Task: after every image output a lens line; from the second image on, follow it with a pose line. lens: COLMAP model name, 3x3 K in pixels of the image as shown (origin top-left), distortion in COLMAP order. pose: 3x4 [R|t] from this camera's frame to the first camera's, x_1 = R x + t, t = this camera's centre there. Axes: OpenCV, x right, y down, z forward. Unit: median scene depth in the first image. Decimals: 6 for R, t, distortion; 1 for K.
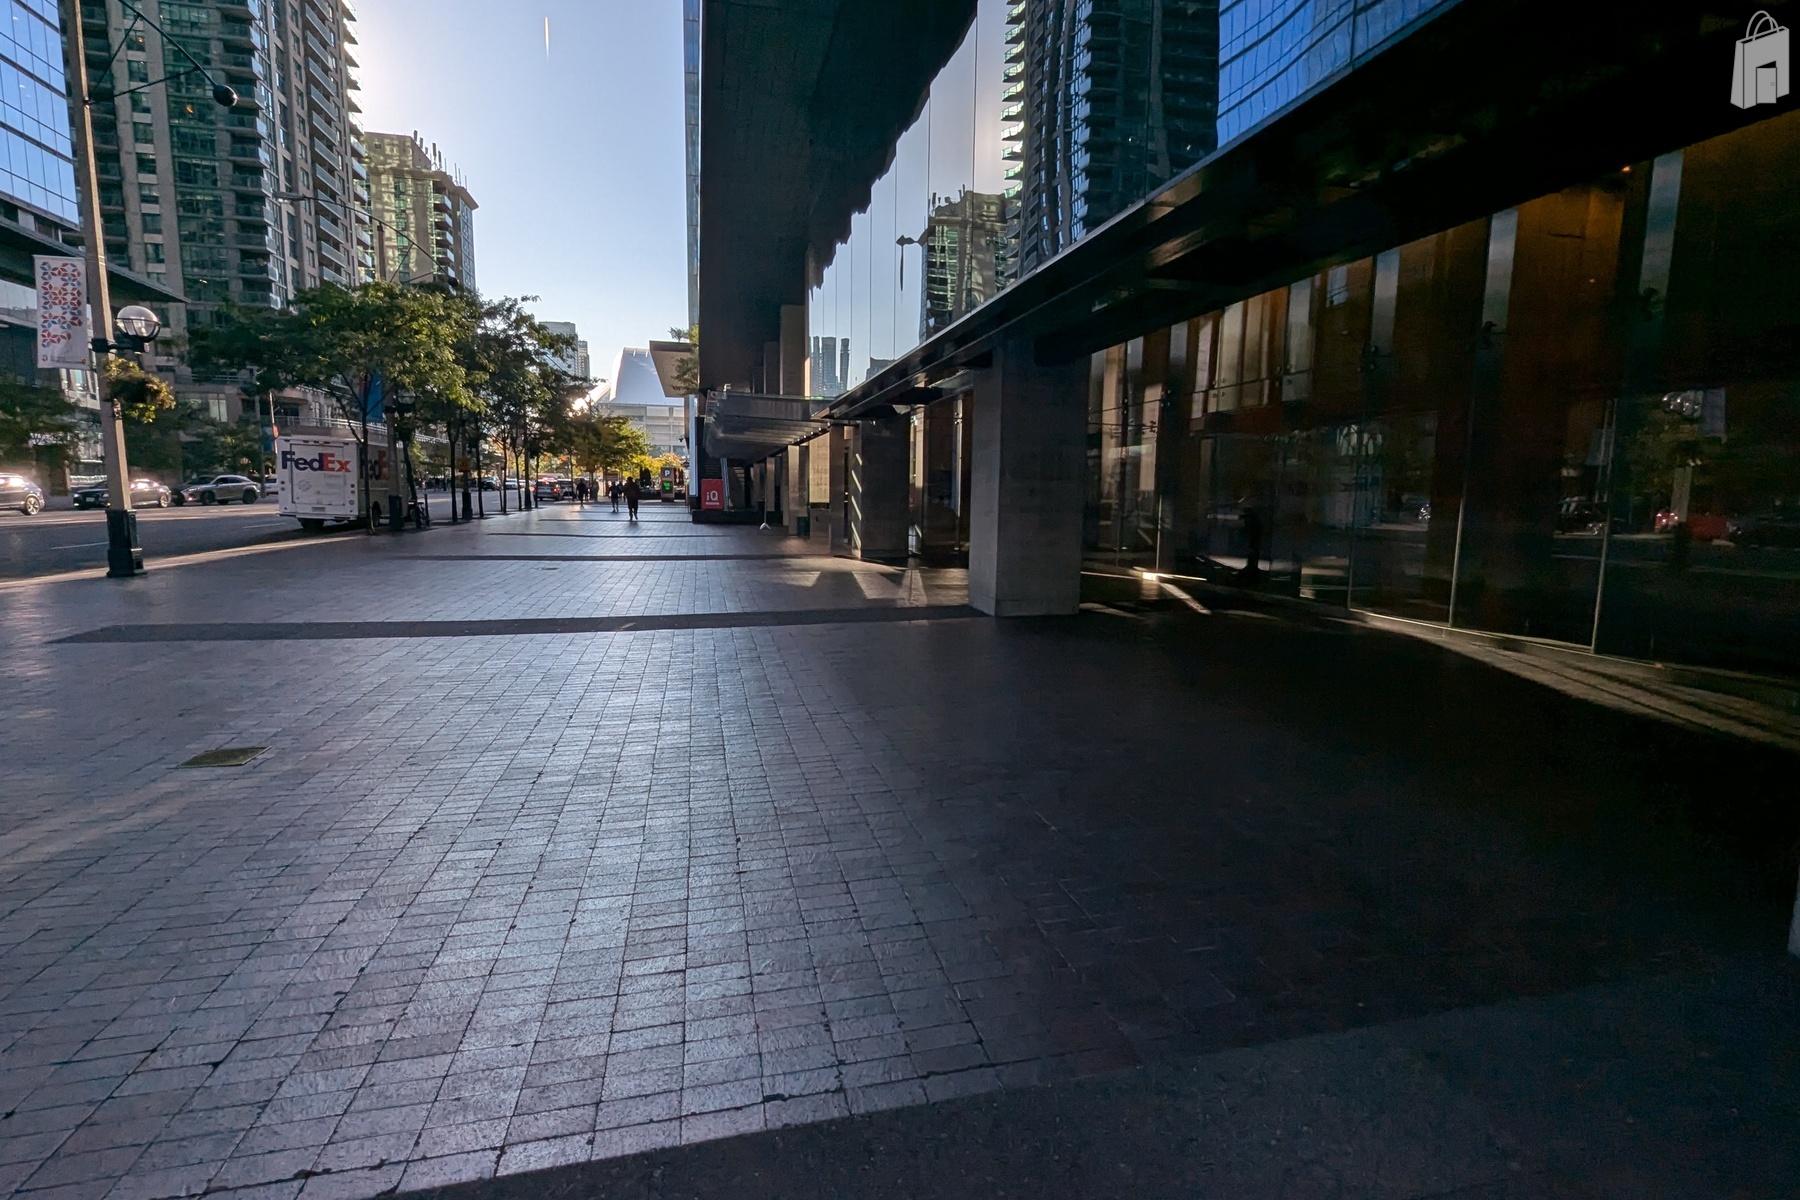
lens RADIAL K [[874.2, 0, 909.1], [0, 874.2, 603.8], [0, 0, 1]] dist [-0.001523, -0.000274]
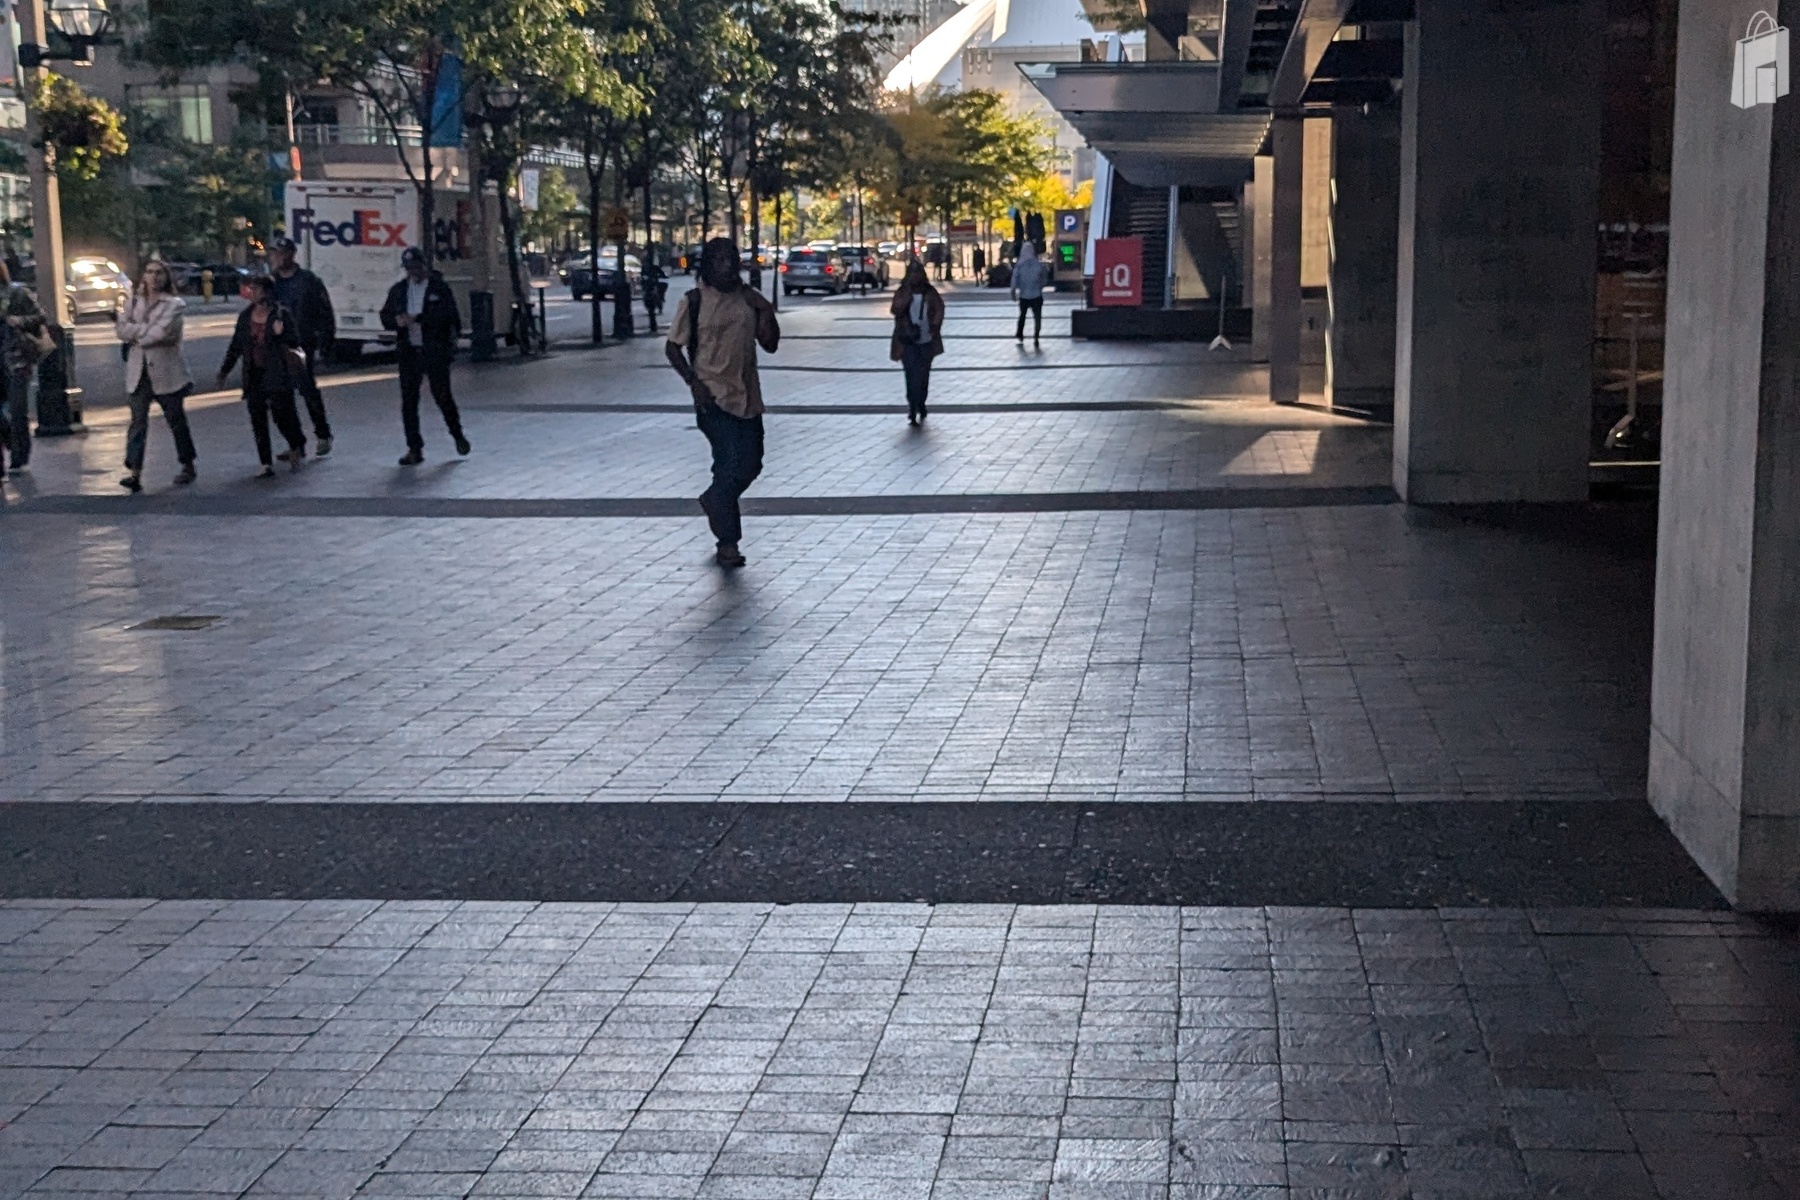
lens RADIAL K [[2268.1, 0, 901.2], [0, 2268.1, 600.0], [0, 0, 1]] dist [0.162999, -0.520385]
pose [[0.931806, 0.025967, -0.362028, 0.118304], [-0.018050, 0.999519, 0.025234, 0.016505], [0.362509, -0.016979, 0.931826, -0.143180]]
